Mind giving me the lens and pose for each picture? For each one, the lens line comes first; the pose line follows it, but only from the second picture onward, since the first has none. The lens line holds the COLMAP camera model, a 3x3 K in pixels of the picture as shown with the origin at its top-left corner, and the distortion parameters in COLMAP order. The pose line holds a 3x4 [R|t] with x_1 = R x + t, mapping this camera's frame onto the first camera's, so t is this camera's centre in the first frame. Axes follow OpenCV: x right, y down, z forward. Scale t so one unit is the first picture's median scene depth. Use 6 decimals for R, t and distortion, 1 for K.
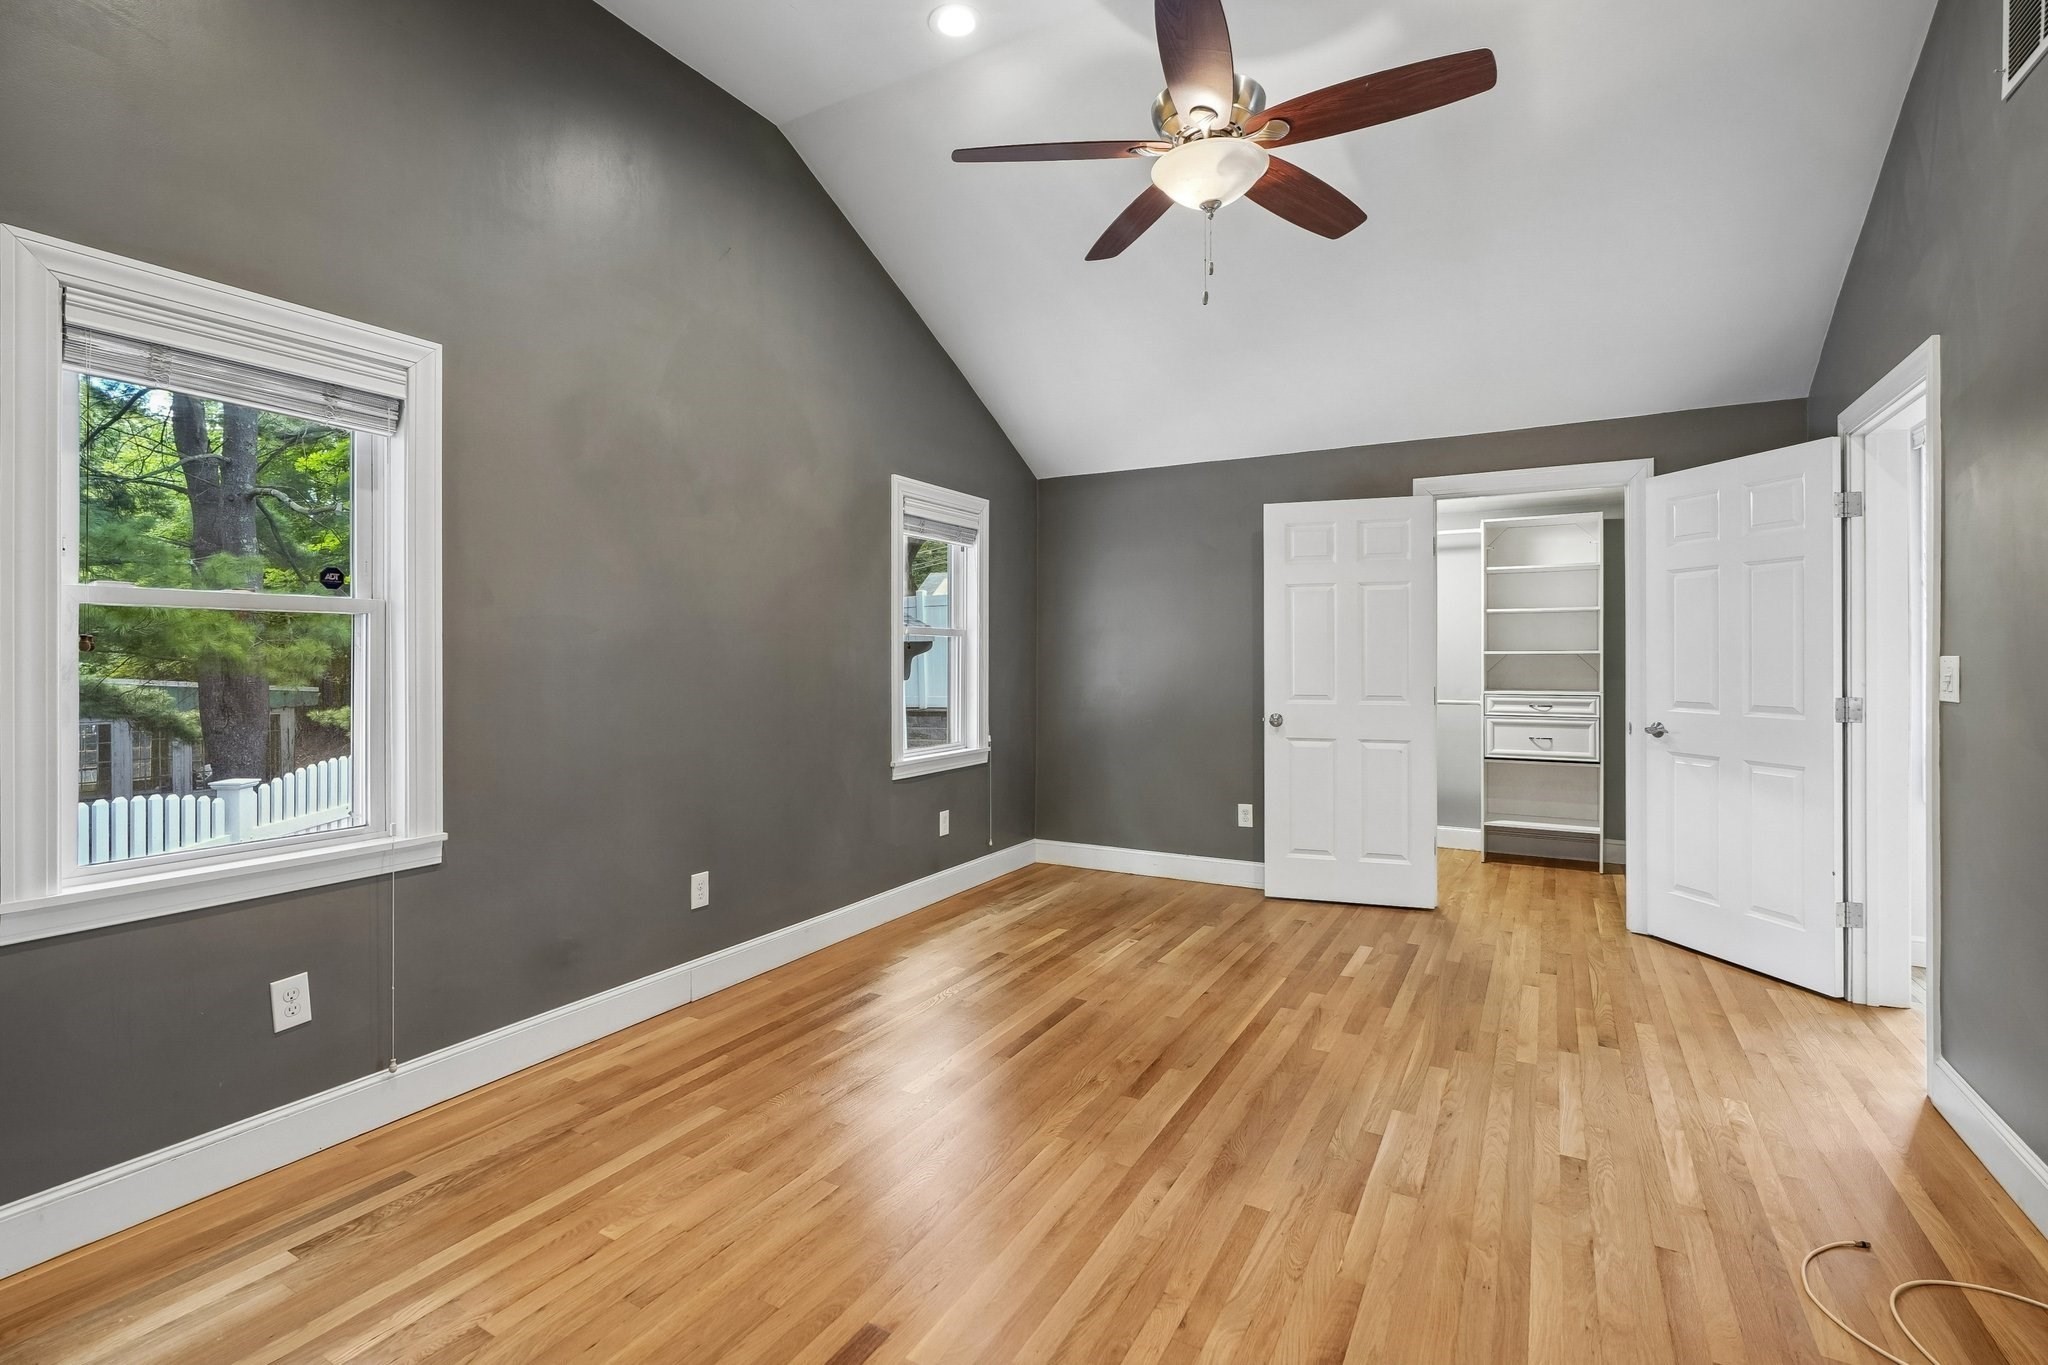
lens RADIAL K [[940.2, 0, 1018.6], [0, 940.2, 650.2], [0, 0, 1]] dist [-0.009389, 0.001037]
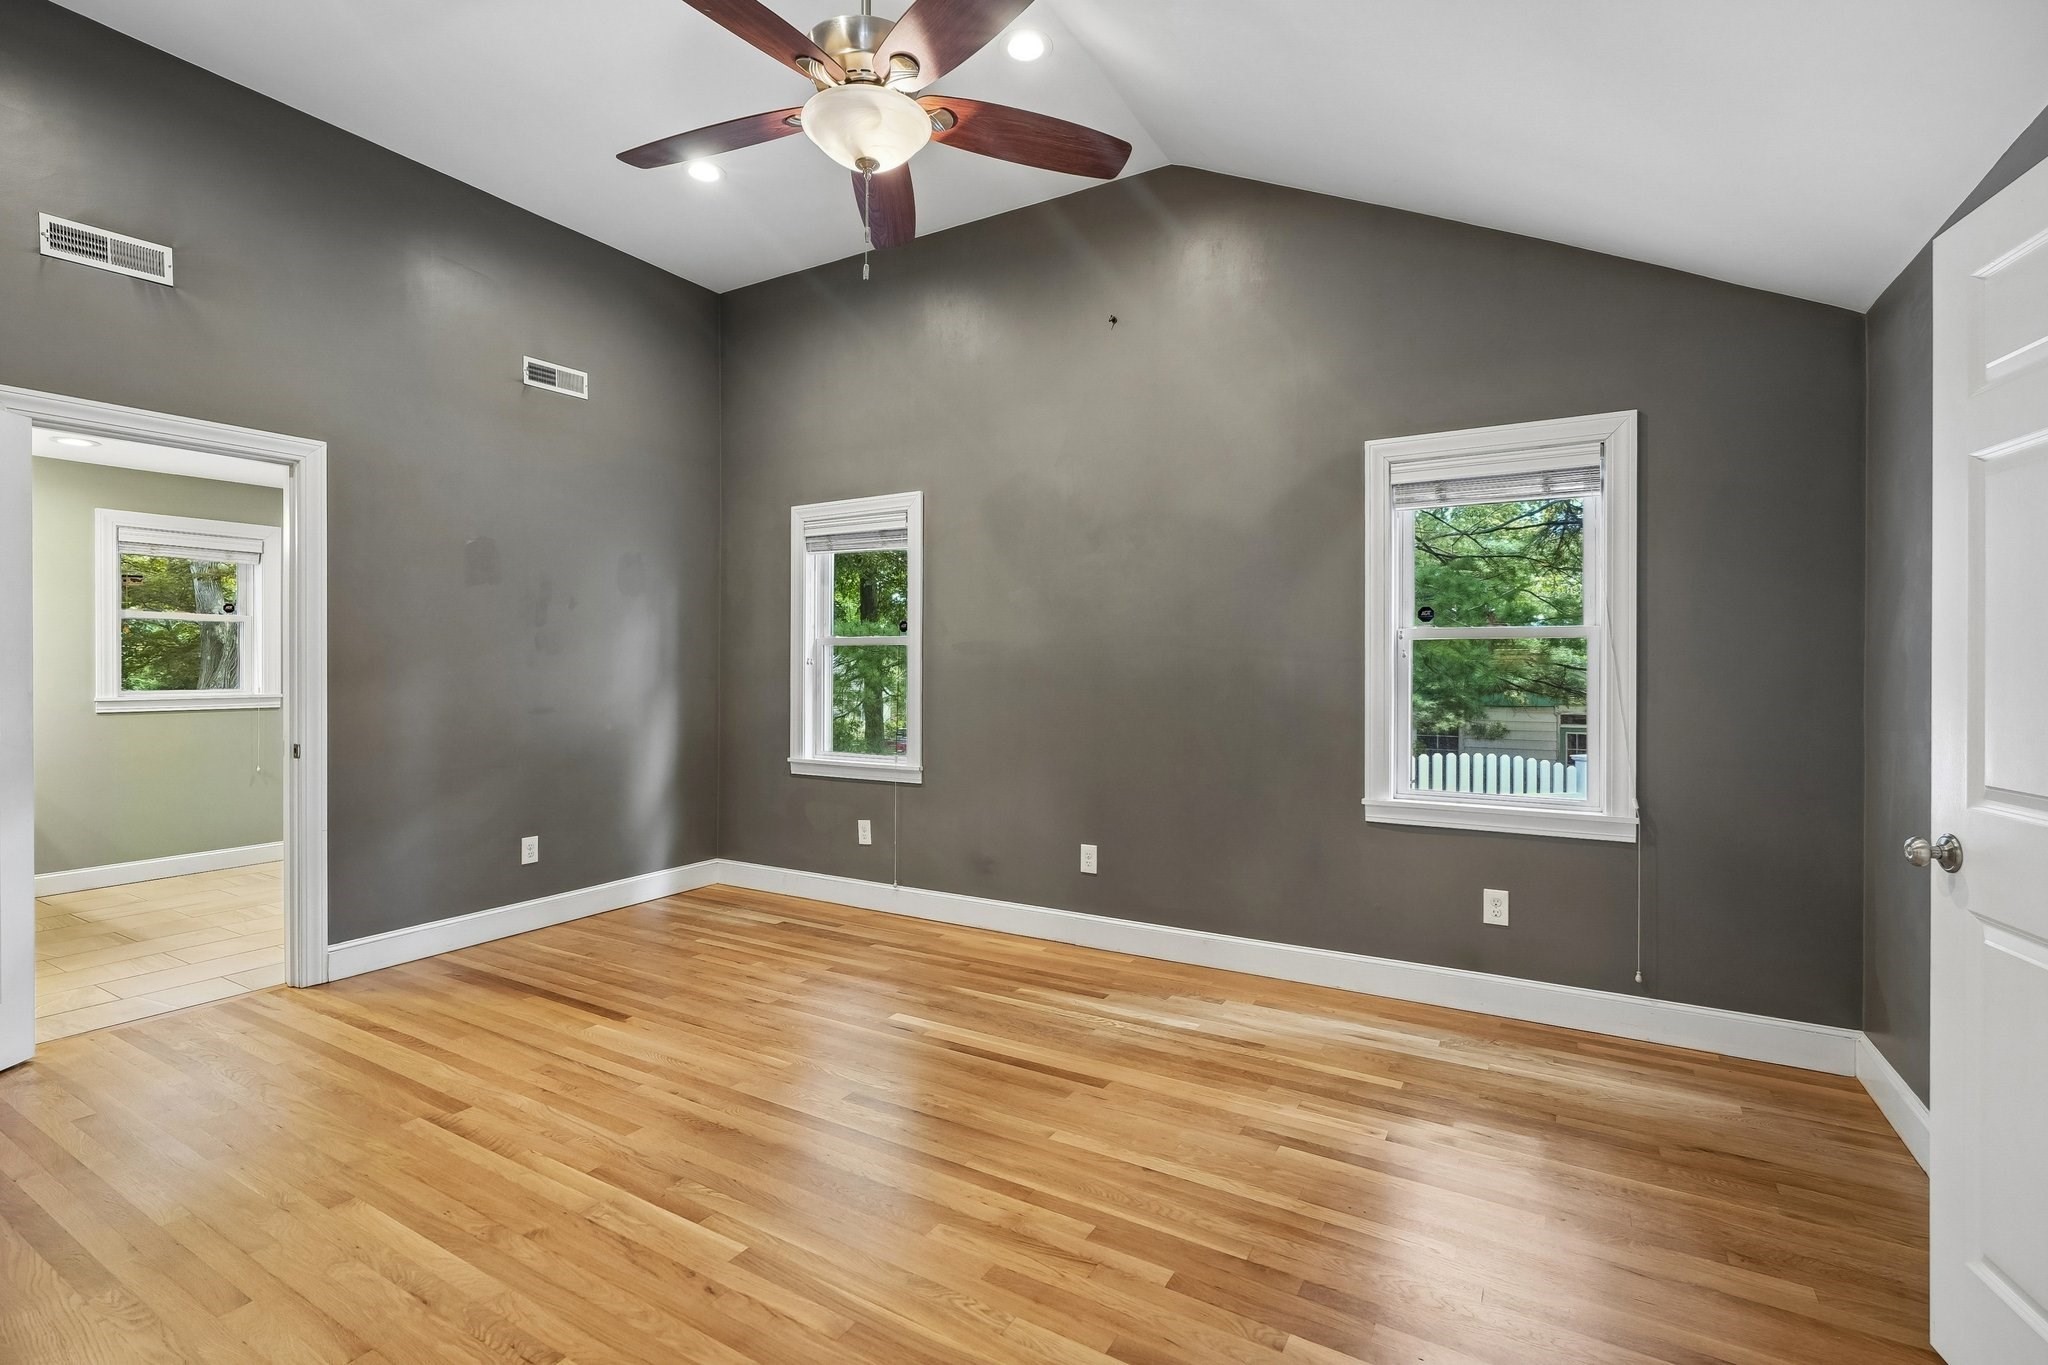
lens RADIAL K [[940.2, 0, 1014.8], [0, 940.2, 665.6], [0, 0, 1]] dist [-0.009389, 0.001037]
pose [[-0.025784, -0.000210, -0.999668, 0.901148], [0.005384, 0.999985, -0.000349, 0.004335], [0.999653, -0.005391, -0.025782, 0.954225]]
